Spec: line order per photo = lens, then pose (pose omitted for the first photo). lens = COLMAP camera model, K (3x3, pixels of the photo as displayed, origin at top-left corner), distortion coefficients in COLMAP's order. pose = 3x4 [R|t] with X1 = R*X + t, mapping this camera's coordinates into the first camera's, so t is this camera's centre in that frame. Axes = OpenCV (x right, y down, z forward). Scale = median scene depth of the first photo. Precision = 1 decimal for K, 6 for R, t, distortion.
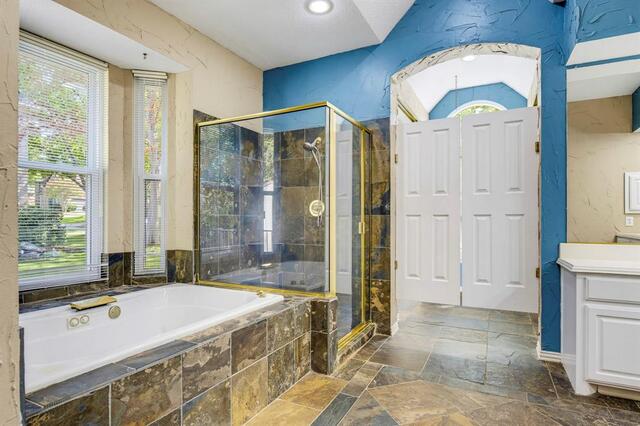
lens RADIAL K [[353.7, 0, 319.9], [0, 353.7, 221.5], [0, 0, 1]] dist [-0.001566, -0.000326]
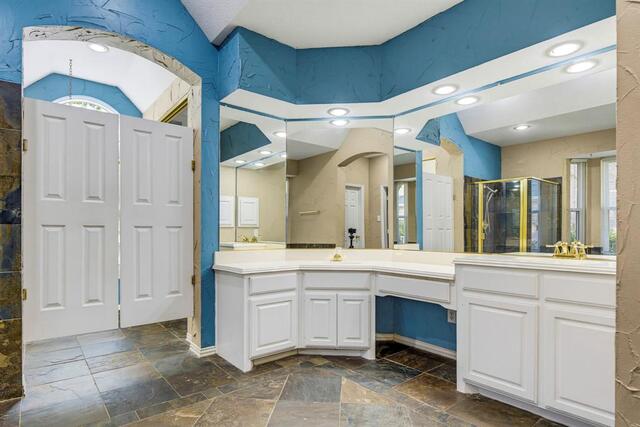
lens RADIAL K [[350.4, 0, 319.5], [0, 350.4, 233.8], [0, 0, 1]] dist [-0.001726, -0.001010]
pose [[0.397950, -0.004703, 0.917395, -0.226560], [0.001783, 0.999989, 0.004353, -0.002205], [-0.917405, -0.000097, 0.397954, 0.205669]]
